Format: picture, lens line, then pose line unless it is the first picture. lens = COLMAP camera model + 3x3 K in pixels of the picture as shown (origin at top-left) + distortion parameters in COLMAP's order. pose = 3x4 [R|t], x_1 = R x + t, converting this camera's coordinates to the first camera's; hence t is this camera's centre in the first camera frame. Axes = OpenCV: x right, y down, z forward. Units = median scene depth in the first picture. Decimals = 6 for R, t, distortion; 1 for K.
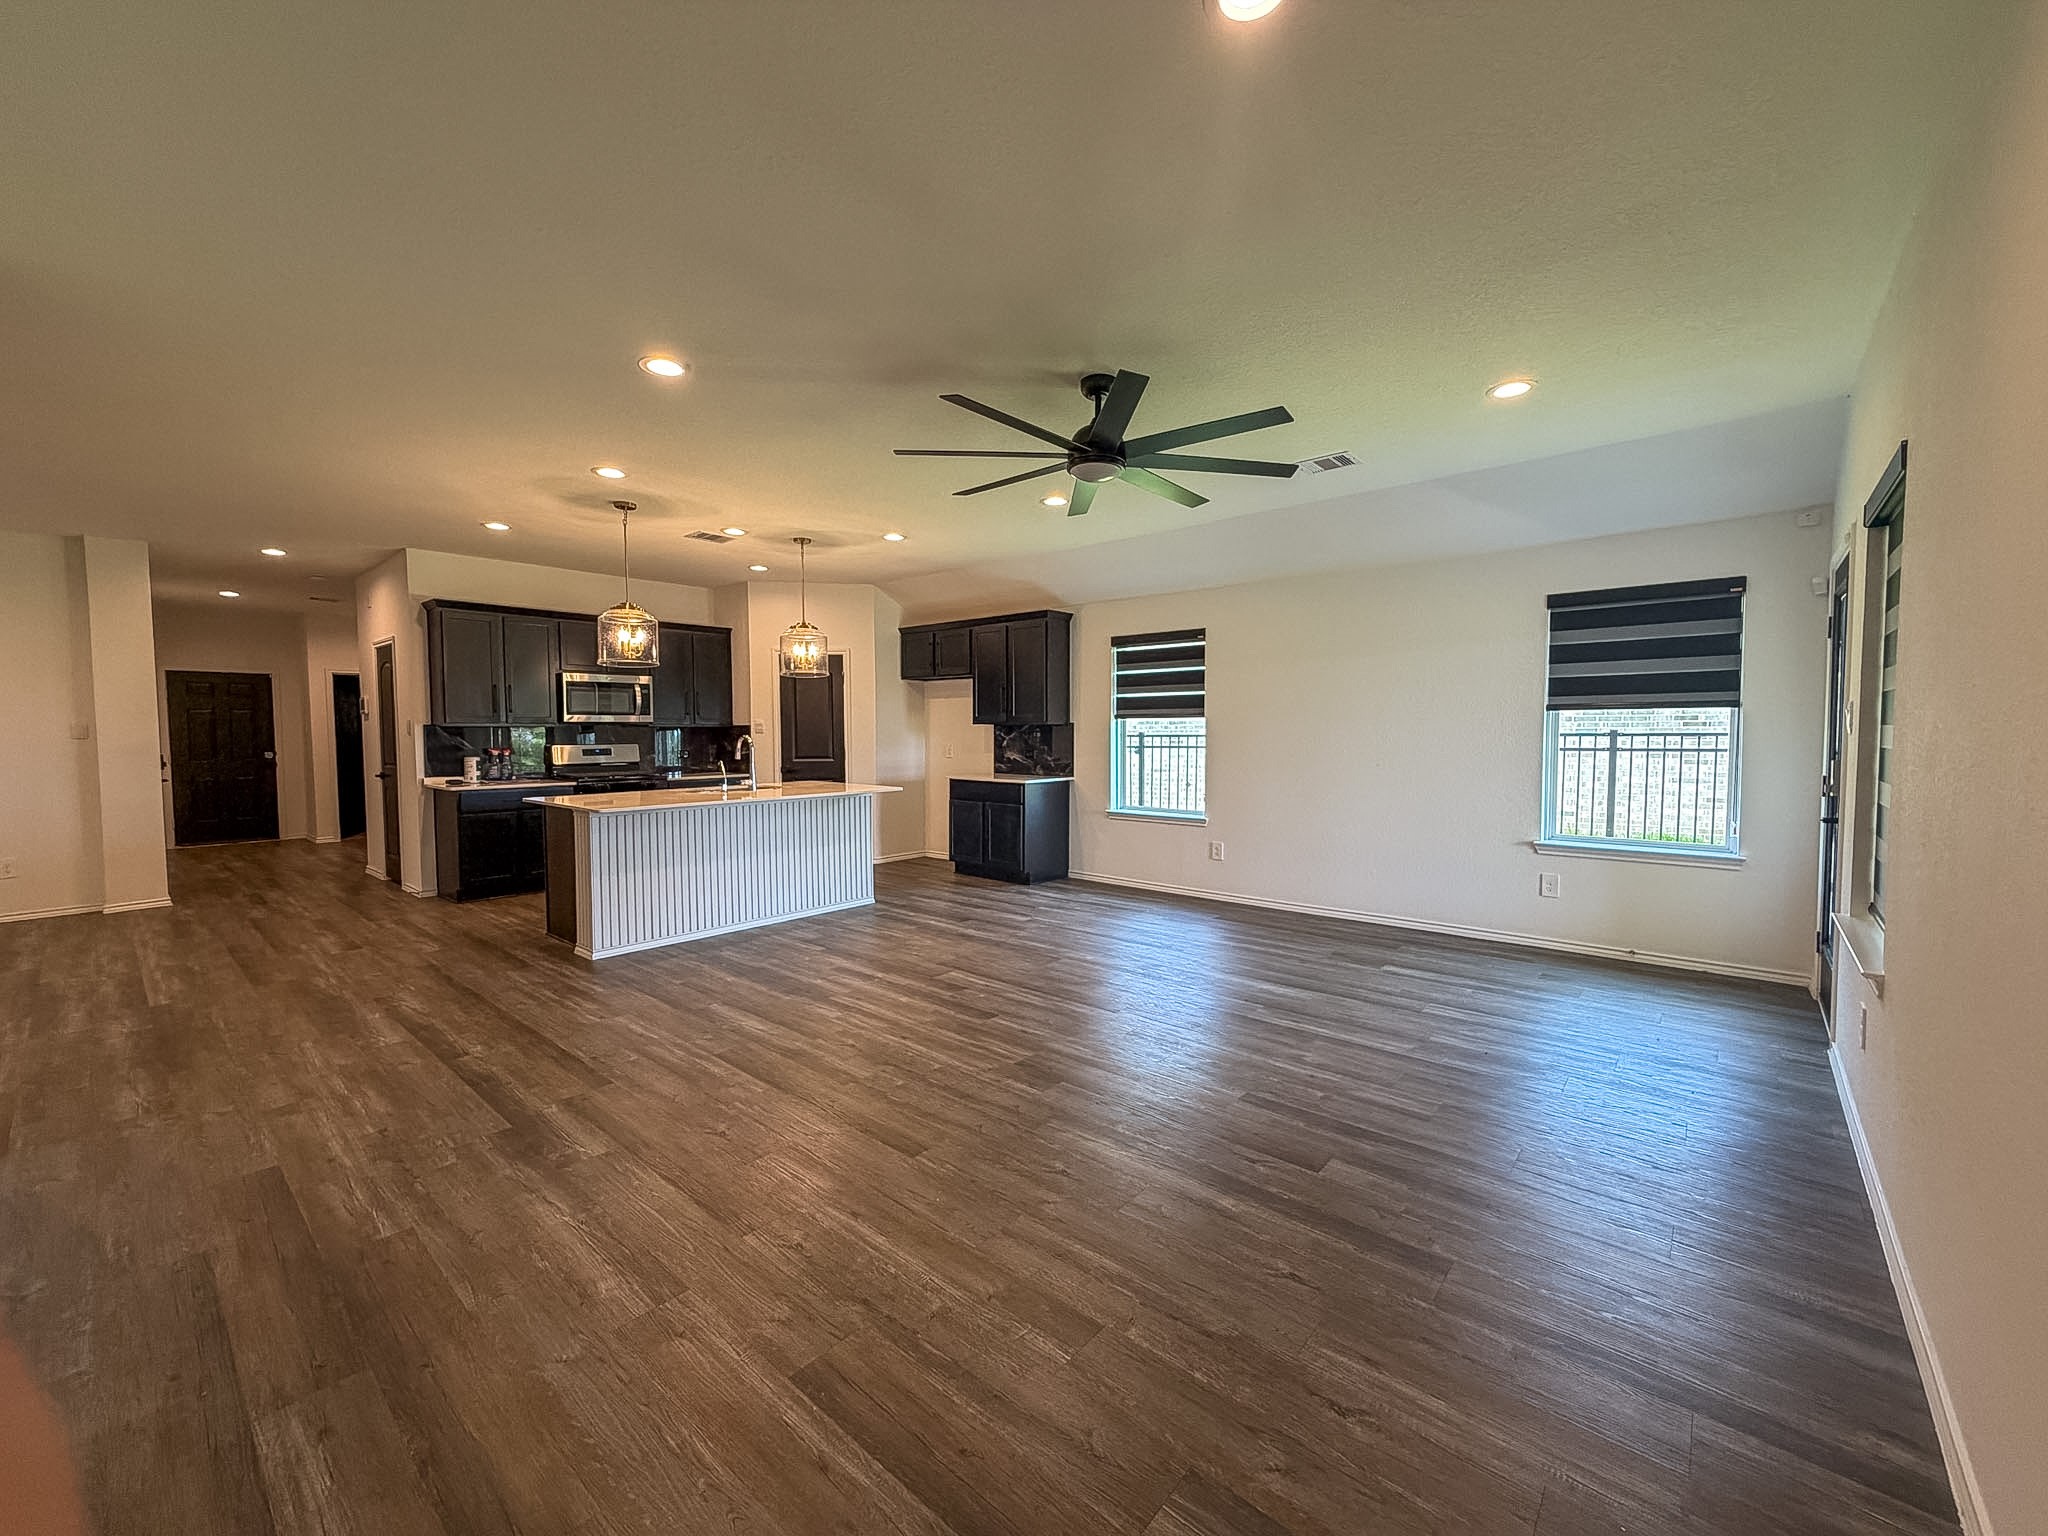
lens RADIAL K [[817.8, 0, 1024.0], [0, 817.8, 768.0], [0, 0, 1]] dist [0.000948, 0.000670]
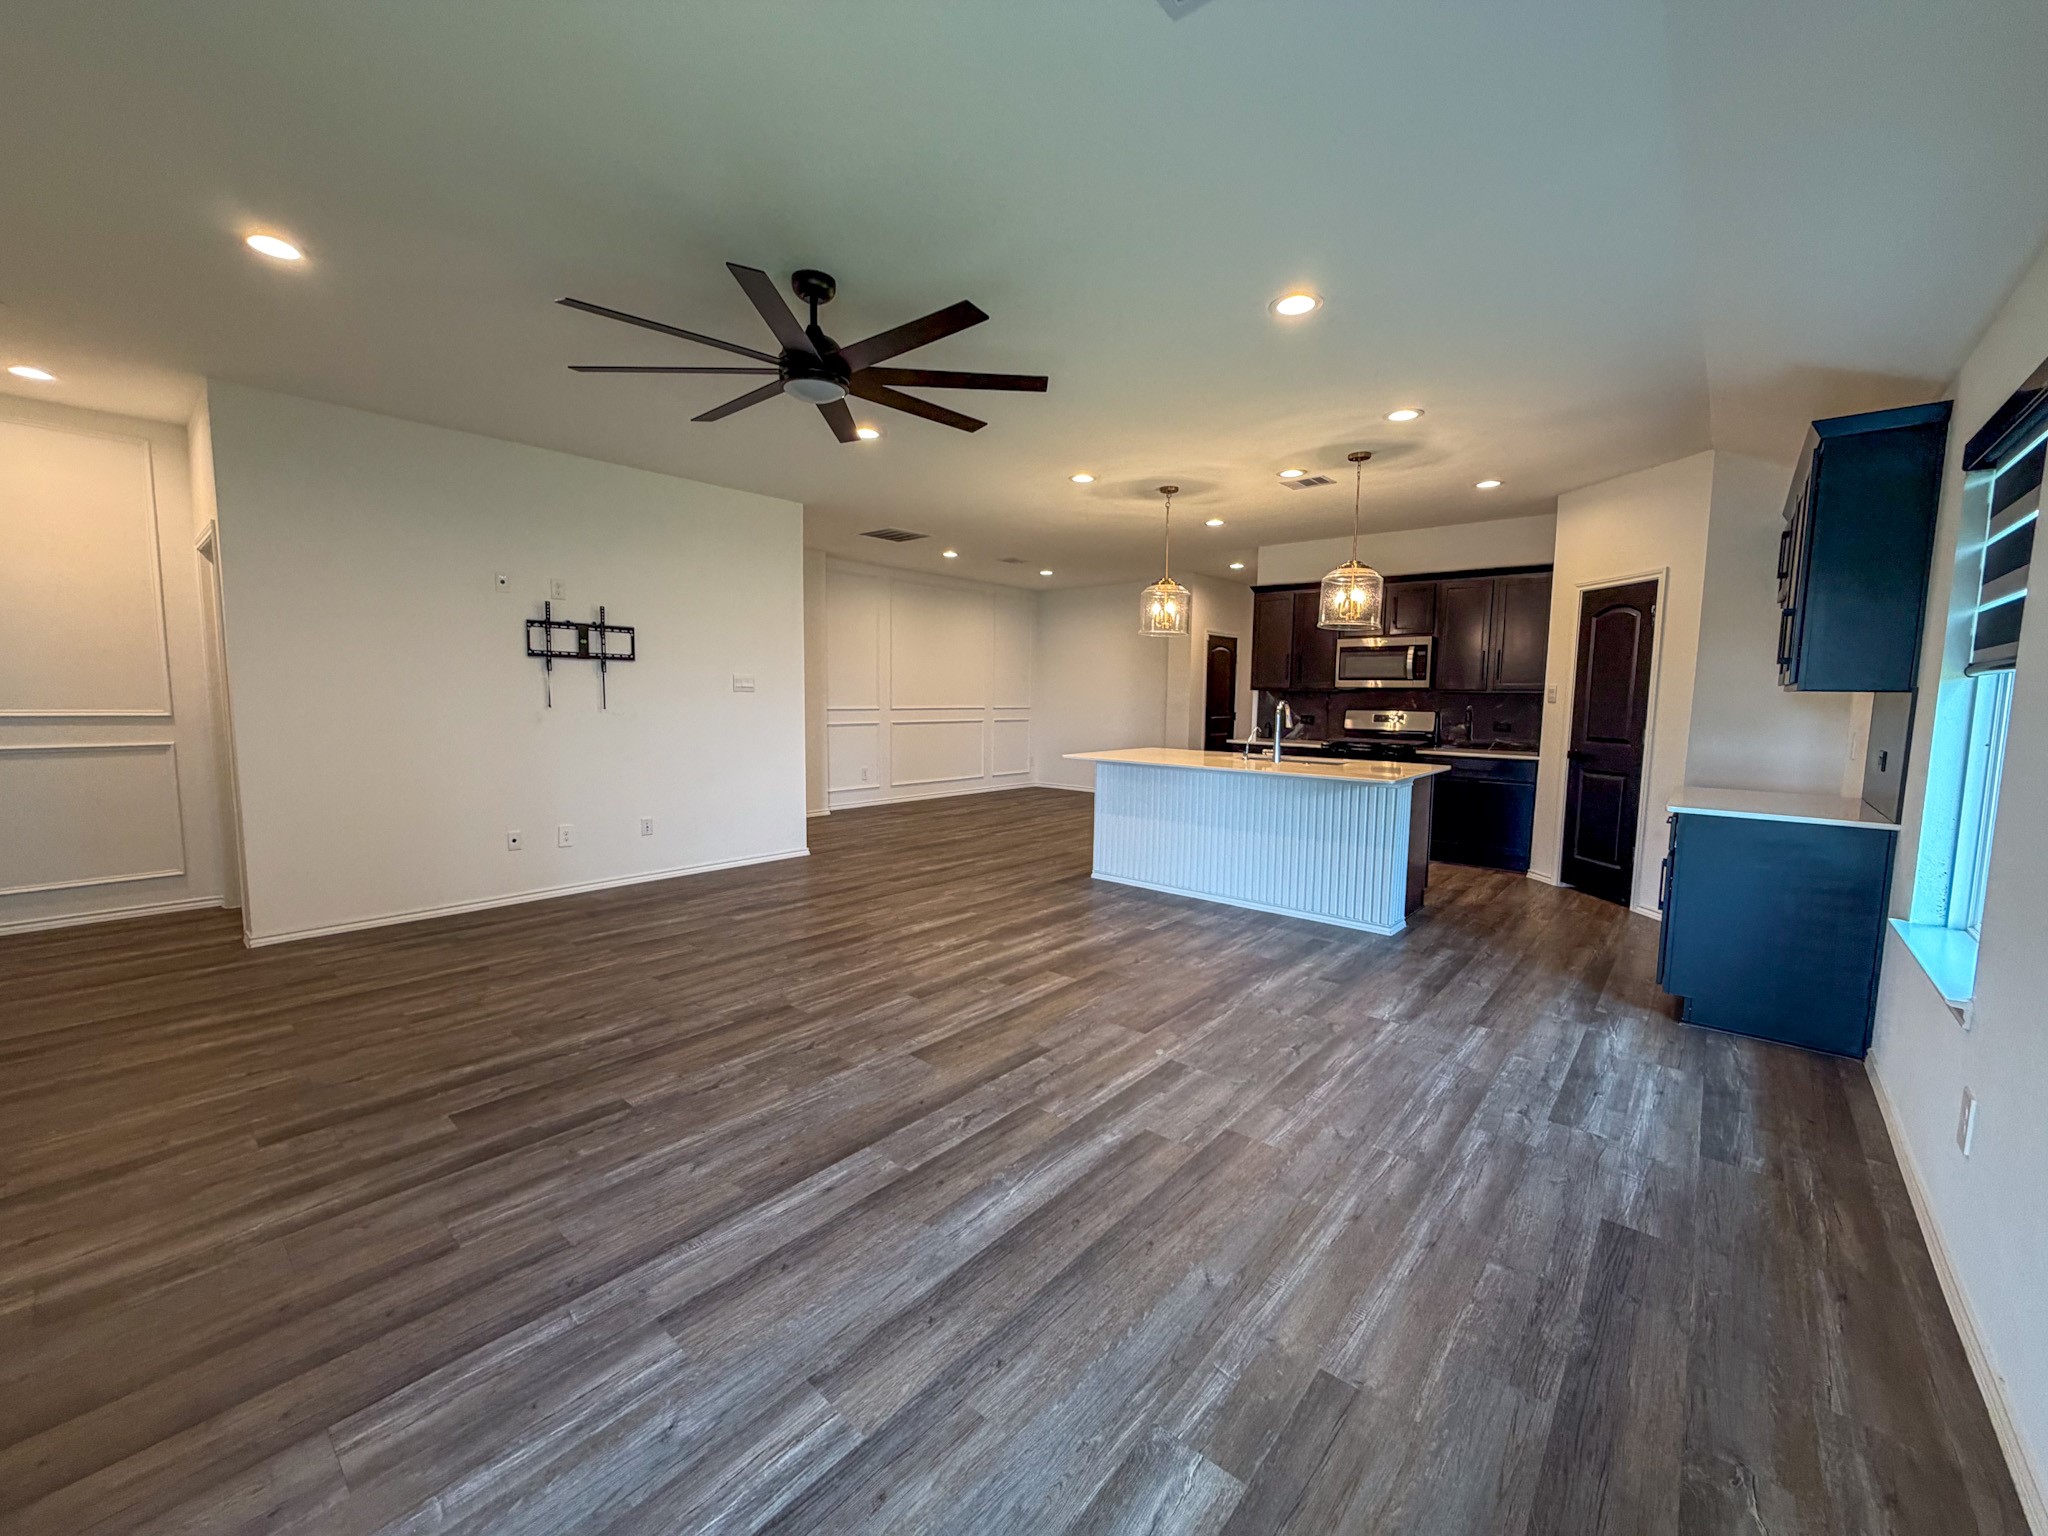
lens RADIAL K [[818.2, 0, 1019.1], [0, 818.2, 766.7], [0, 0, 1]] dist [0.000156, 0.000178]
pose [[0.002373, 0.095701, -0.995407, 0.700338], [-0.060920, 0.993575, 0.095380, -0.045105], [0.998140, 0.060414, 0.008188, 0.874408]]
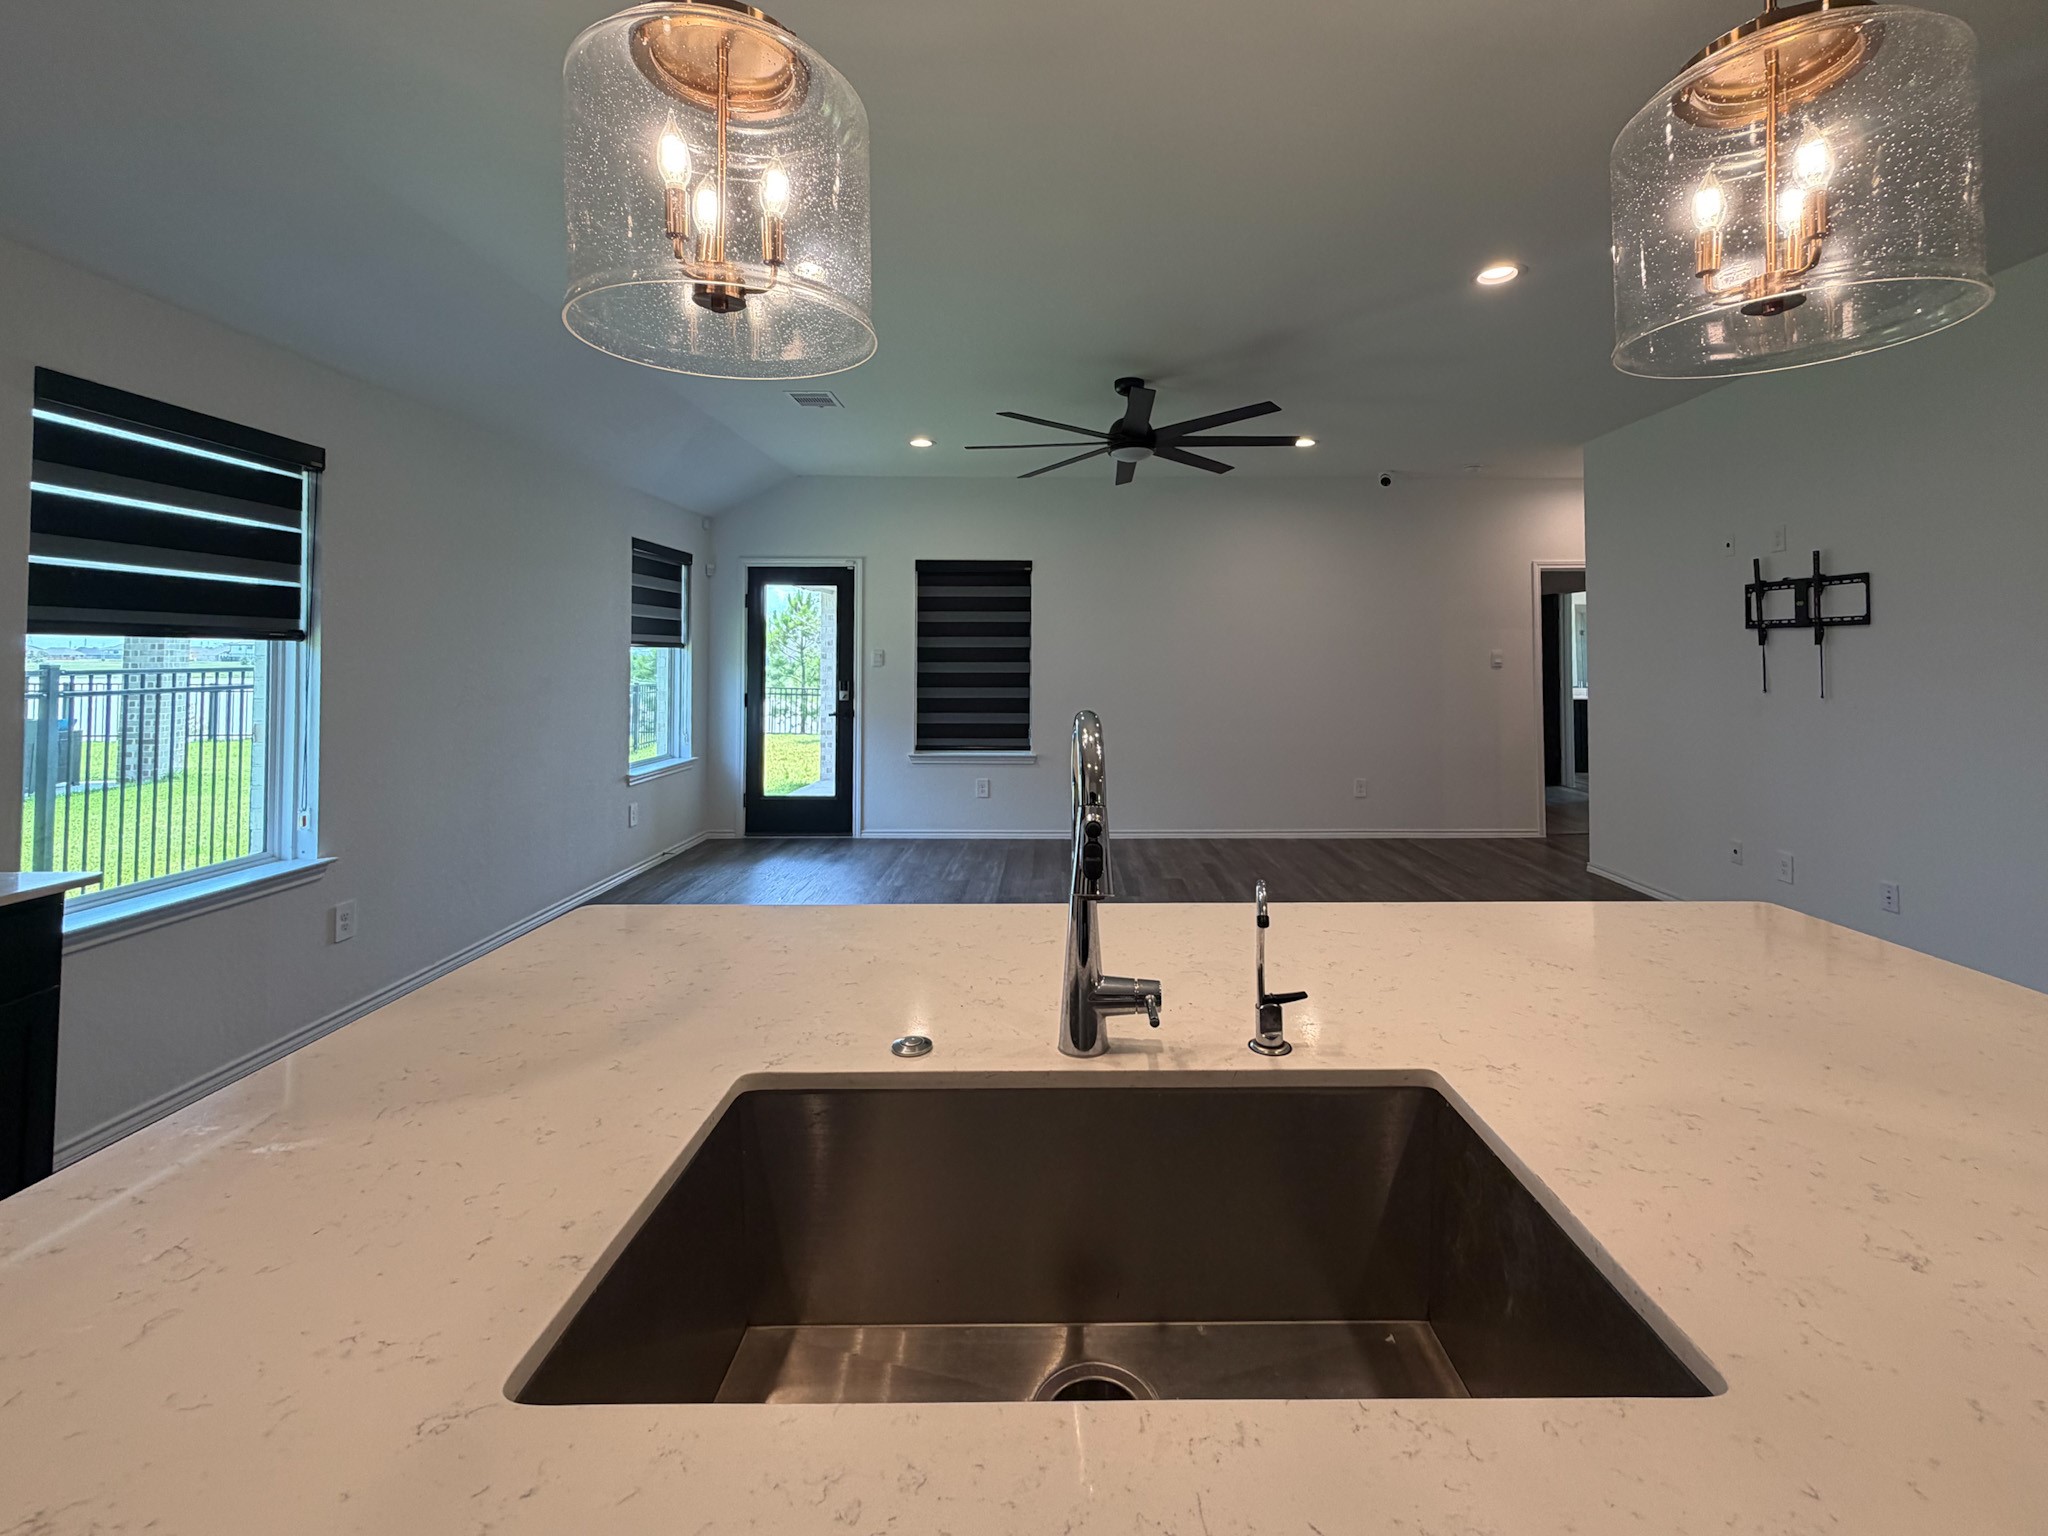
lens RADIAL K [[868.2, 0, 1066.8], [0, 868.2, 644.6], [0, 0, 1]] dist [0.003706, 0.000150]
pose [[-0.665109, 0.015983, 0.746575, -0.572872], [0.036765, 0.999259, 0.011361, -0.067752], [-0.745841, 0.035004, -0.665204, 1.373965]]
